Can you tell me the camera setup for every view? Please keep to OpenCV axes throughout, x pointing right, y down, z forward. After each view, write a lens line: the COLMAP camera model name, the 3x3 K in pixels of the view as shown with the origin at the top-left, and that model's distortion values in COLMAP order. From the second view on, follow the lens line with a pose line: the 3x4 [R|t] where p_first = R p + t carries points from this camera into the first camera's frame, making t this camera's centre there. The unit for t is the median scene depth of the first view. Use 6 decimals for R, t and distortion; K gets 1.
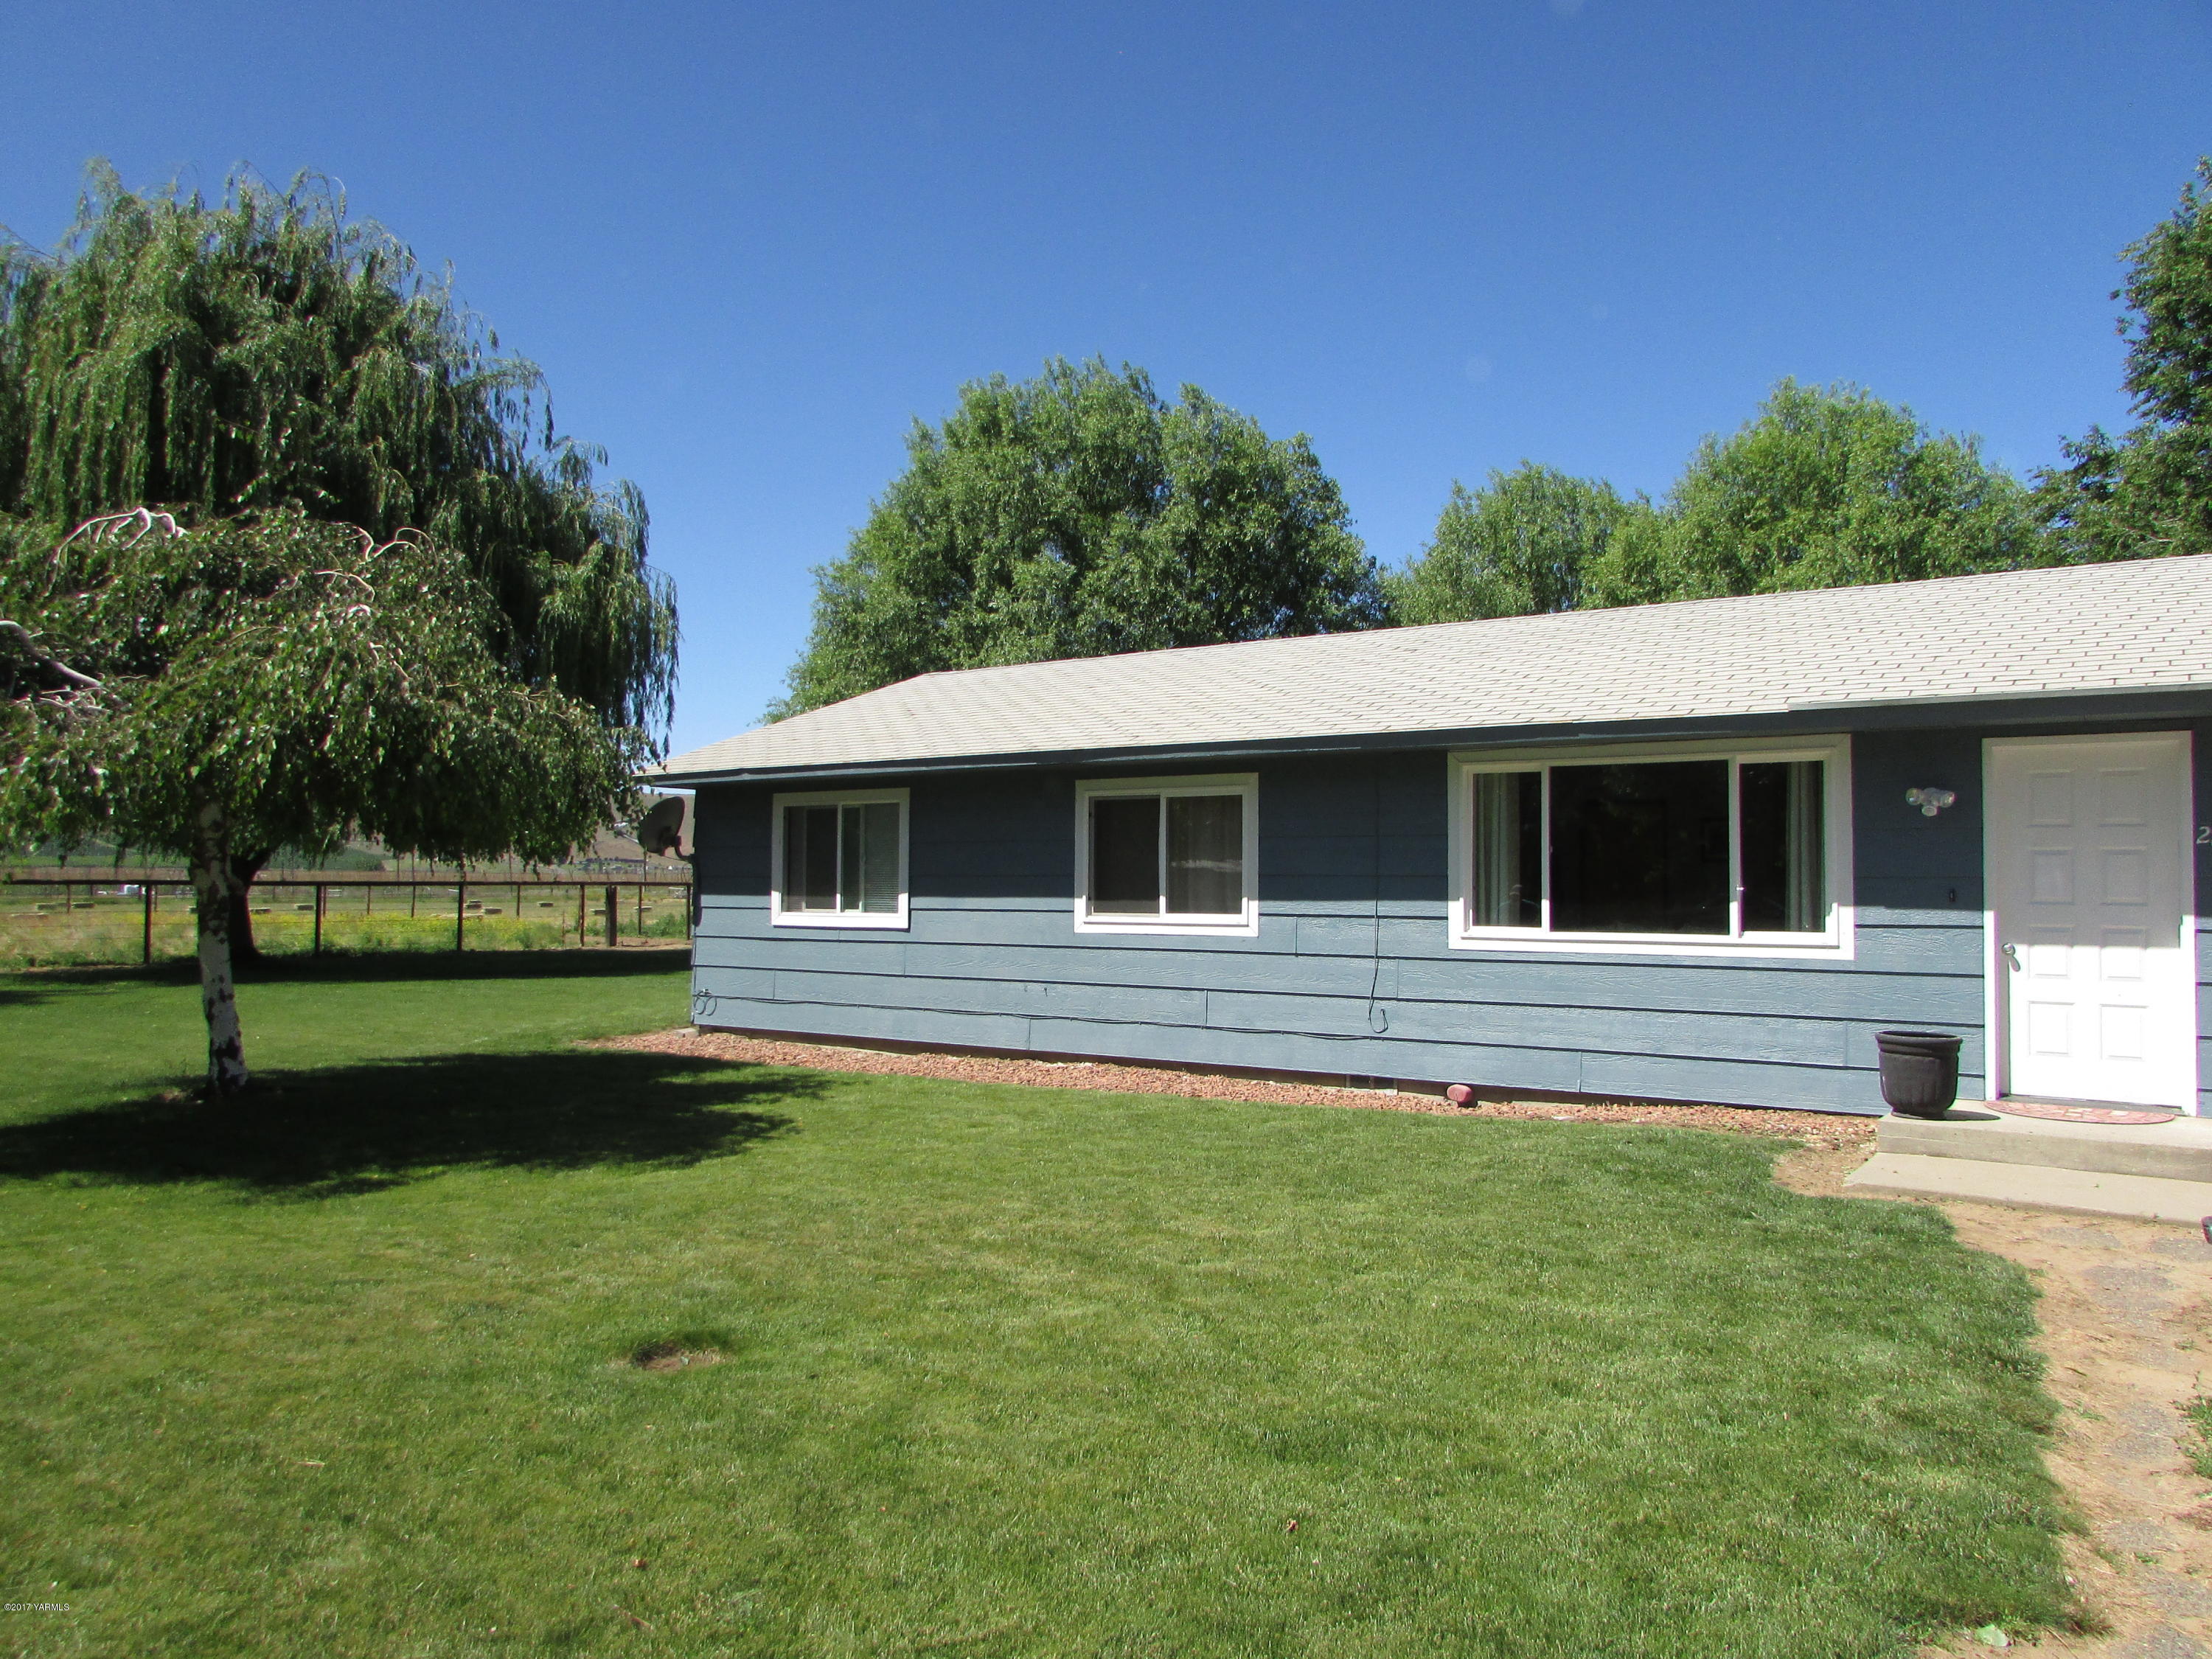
lens RADIAL K [[1527.6, 0, 1106.0], [0, 1527.6, 829.5], [0, 0, 1]] dist [-0.034950, 0.004660]
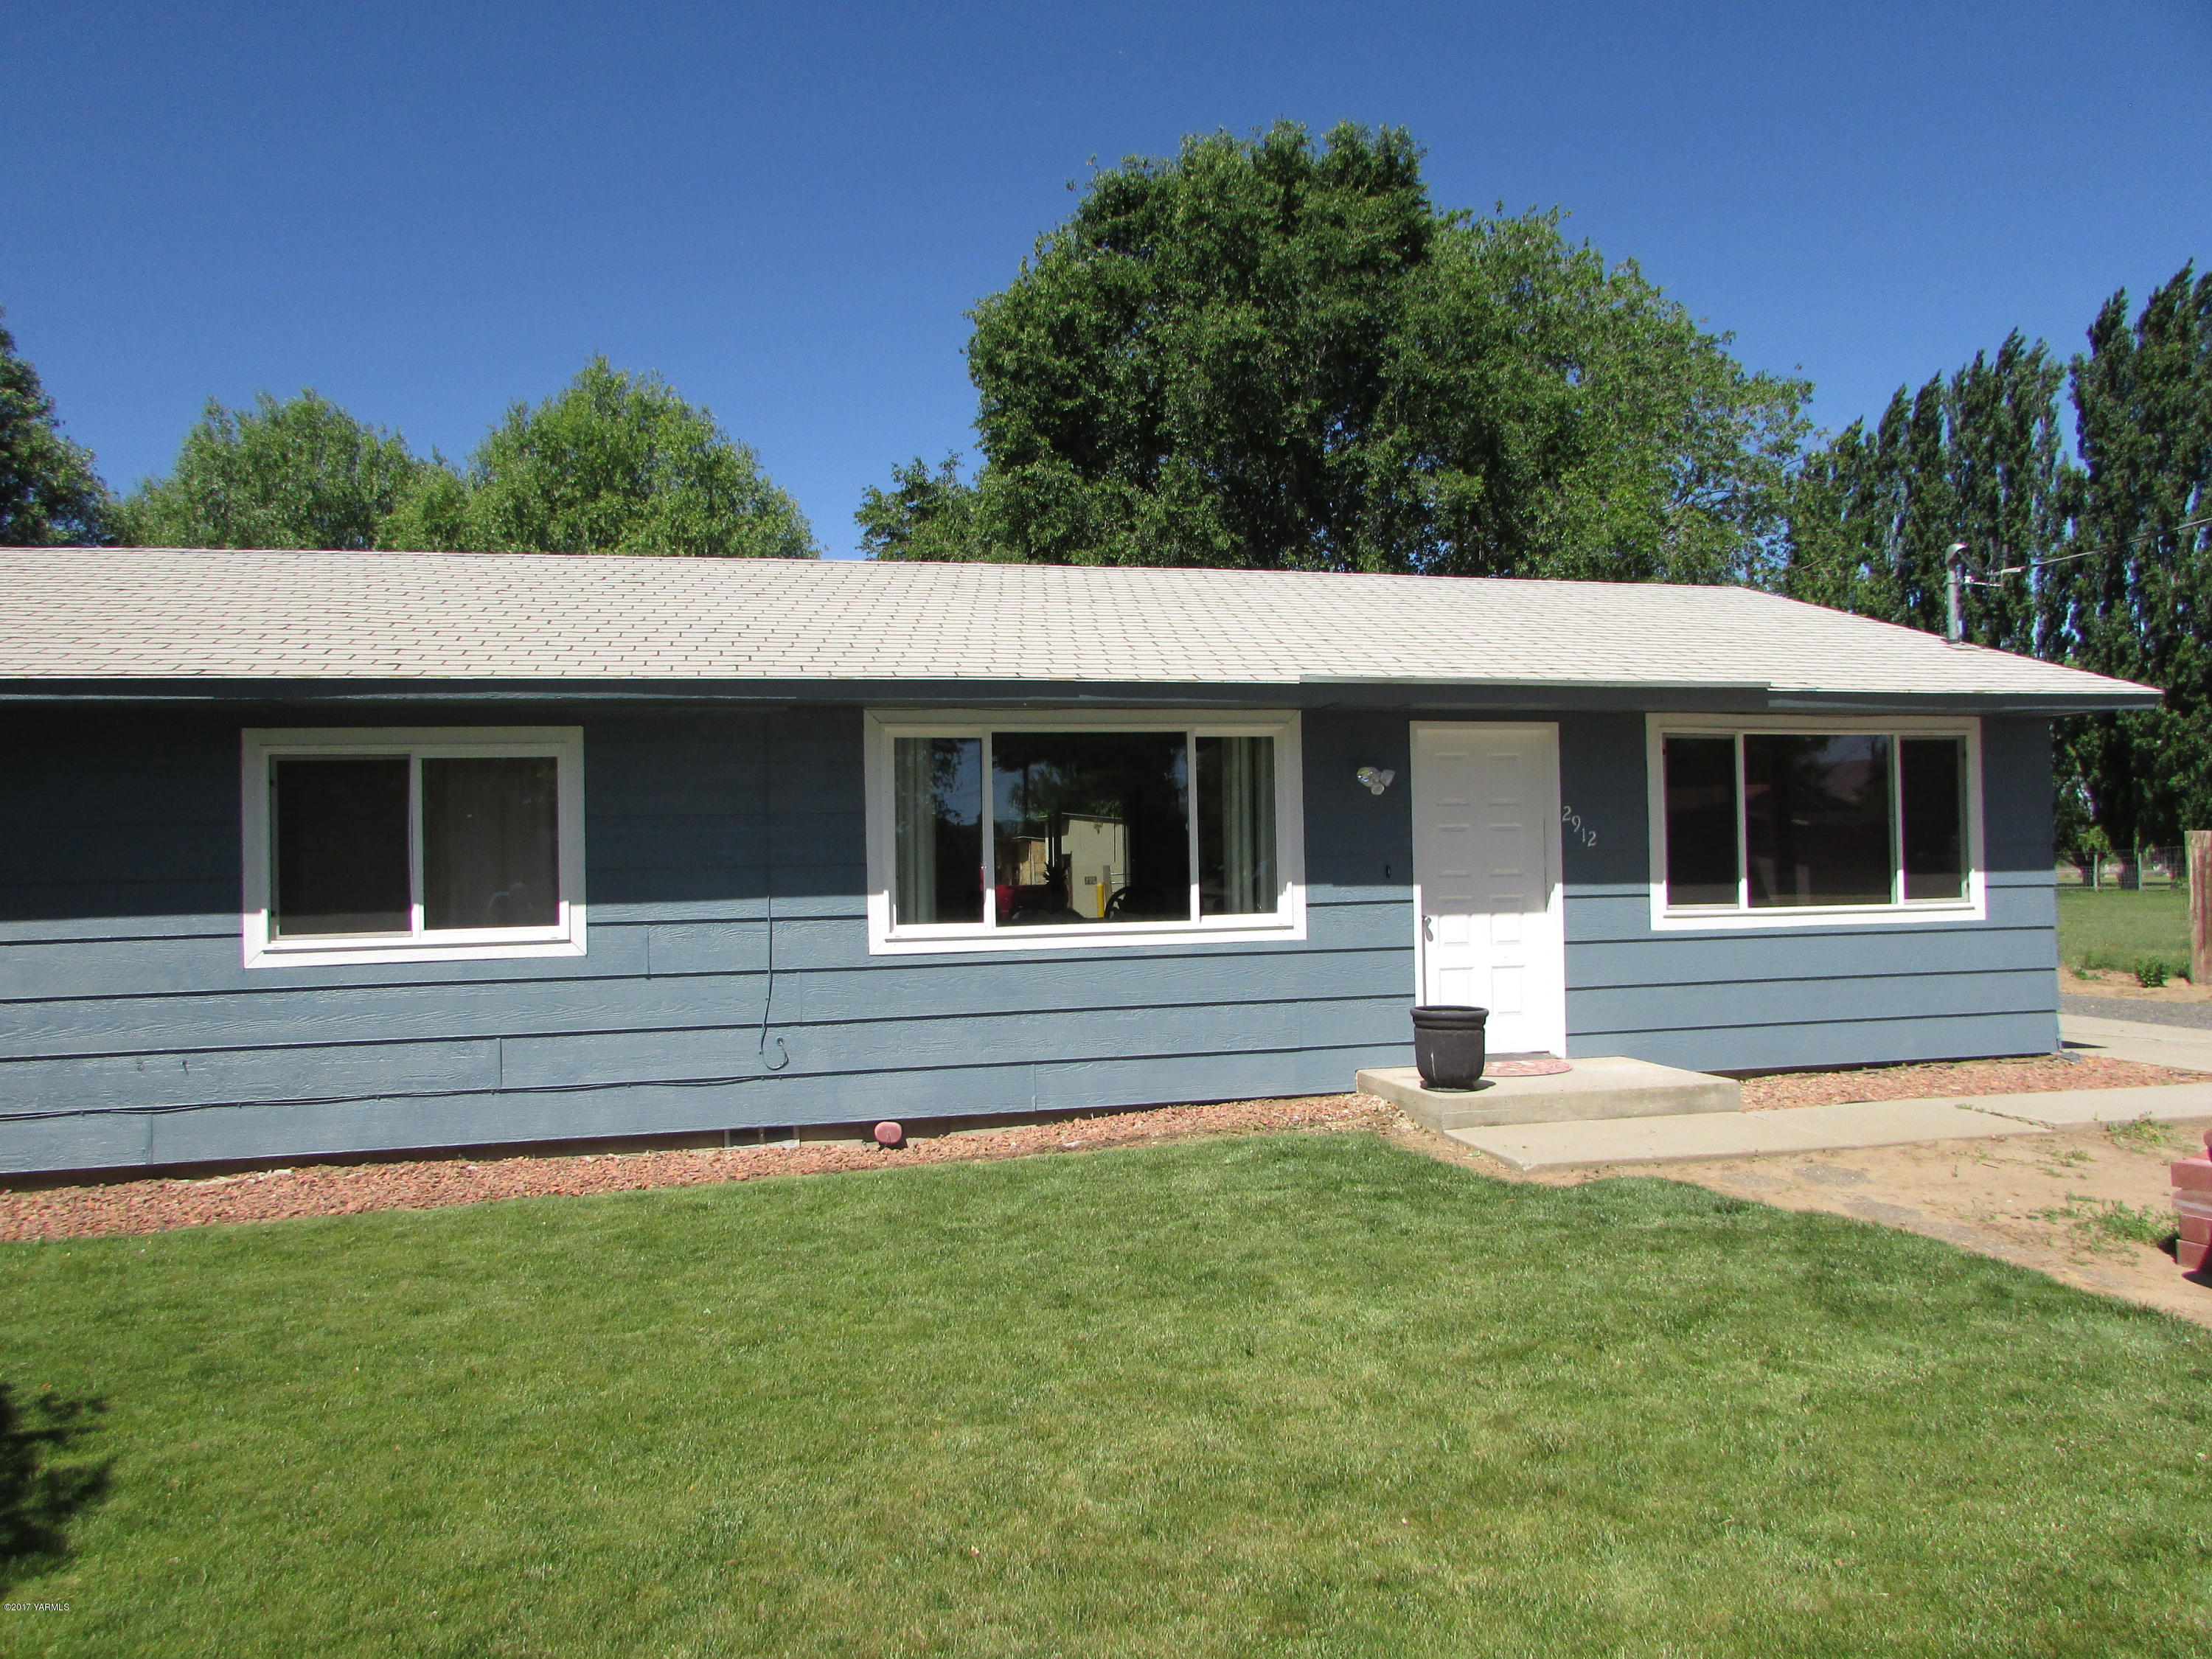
lens RADIAL K [[1550.1, 0, 1106.0], [0, 1550.1, 829.5], [0, 0, 1]] dist [-0.049049, 0.029965]
pose [[0.667076, -0.003708, 0.744981, -0.146767], [-0.000309, 0.999986, 0.005254, 0.003855], [-0.744990, -0.003735, 0.667065, 0.178958]]
